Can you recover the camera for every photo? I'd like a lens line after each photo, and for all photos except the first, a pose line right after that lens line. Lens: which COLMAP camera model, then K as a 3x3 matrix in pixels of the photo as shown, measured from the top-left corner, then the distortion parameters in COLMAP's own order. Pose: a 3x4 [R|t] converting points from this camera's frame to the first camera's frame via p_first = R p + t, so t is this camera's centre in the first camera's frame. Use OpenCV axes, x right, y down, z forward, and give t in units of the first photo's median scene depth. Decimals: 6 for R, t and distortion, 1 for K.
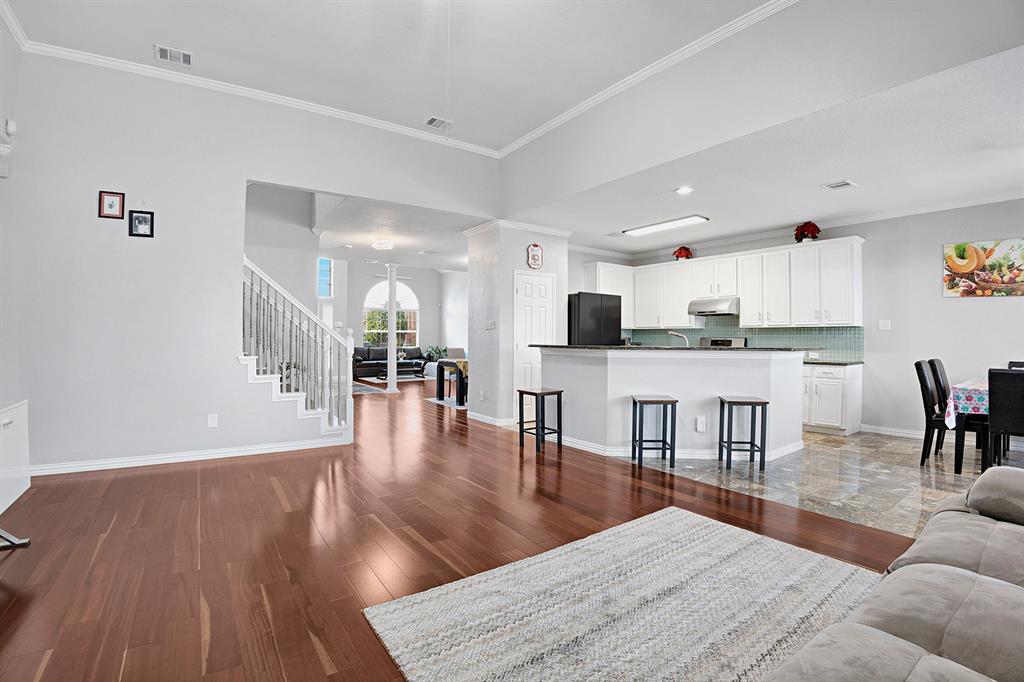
lens RADIAL K [[469.3, 0, 510.3], [0, 469.3, 336.9], [0, 0, 1]] dist [-0.097903, 0.014290]
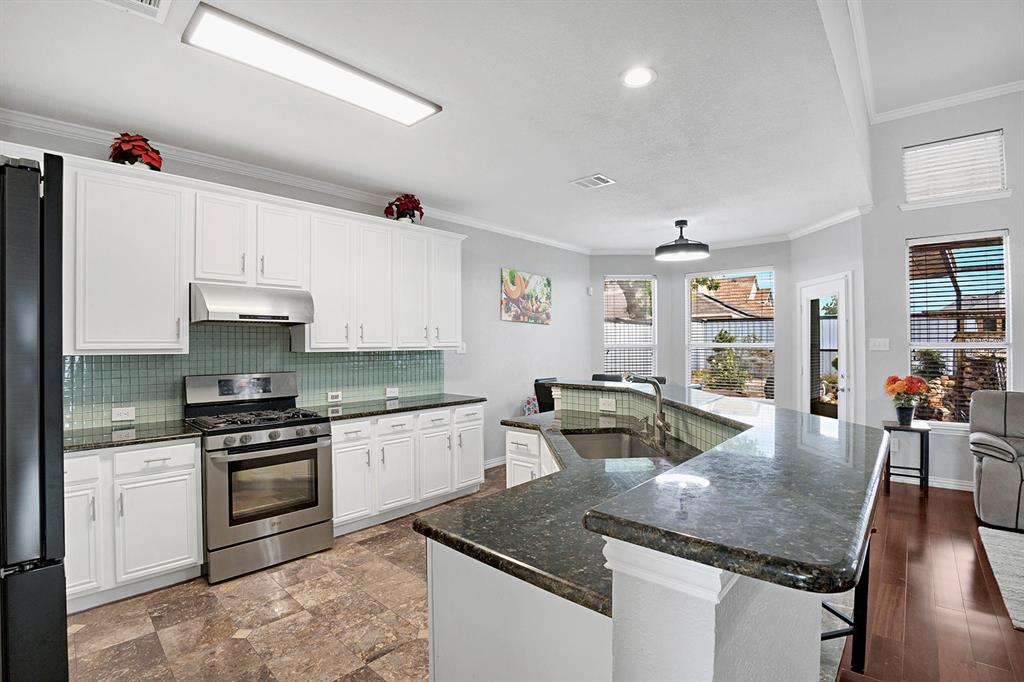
lens RADIAL K [[454.4, 0, 564.6], [0, 454.4, 343.3], [0, 0, 1]] dist [-0.036184, 0.000086]
pose [[-0.310100, 0.001508, 0.950703, -0.025229], [0.005992, 0.999982, 0.000369, -0.041573], [-0.950685, 0.005811, -0.310103, 1.255127]]
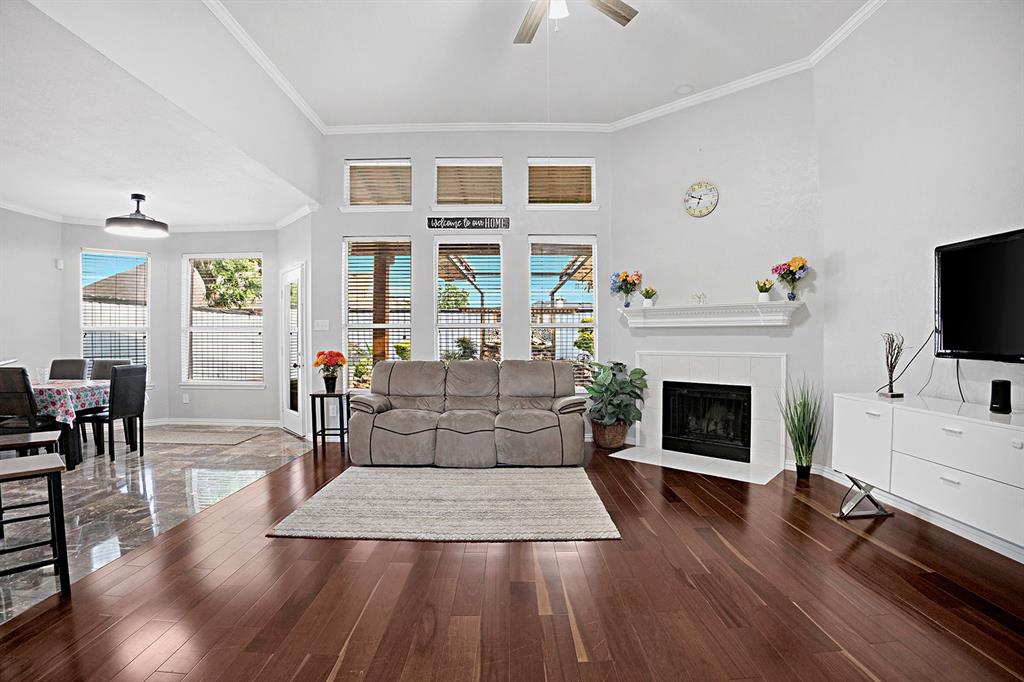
lens RADIAL K [[462.3, 0, 522.1], [0, 462.3, 339.8], [0, 0, 1]] dist [-0.109457, 0.020649]
pose [[-0.835843, -0.001851, 0.548965, -0.355911], [0.003107, 0.999962, 0.008101, -0.005006], [-0.548959, 0.008477, -0.835806, 0.975679]]
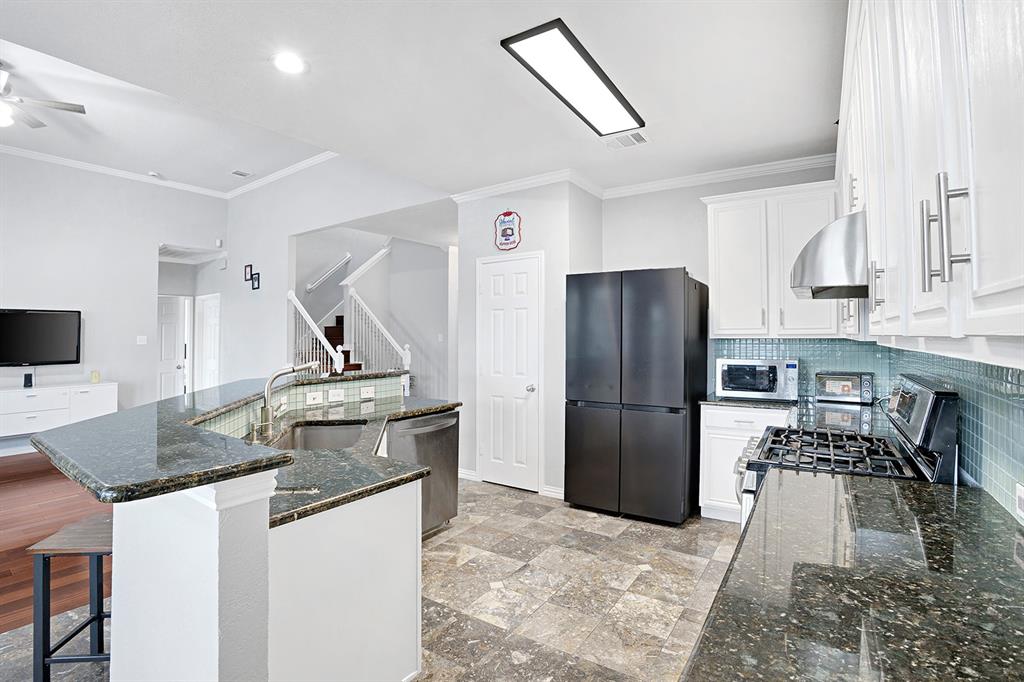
lens RADIAL K [[469.3, 0, 510.3], [0, 469.3, 336.9], [0, 0, 1]] dist [-0.097903, 0.014290]
pose [[0.367143, -0.004703, -0.930153, 0.912253], [0.010524, 0.999944, -0.000902, -0.036390], [0.930105, -0.009457, 0.367172, 1.079852]]
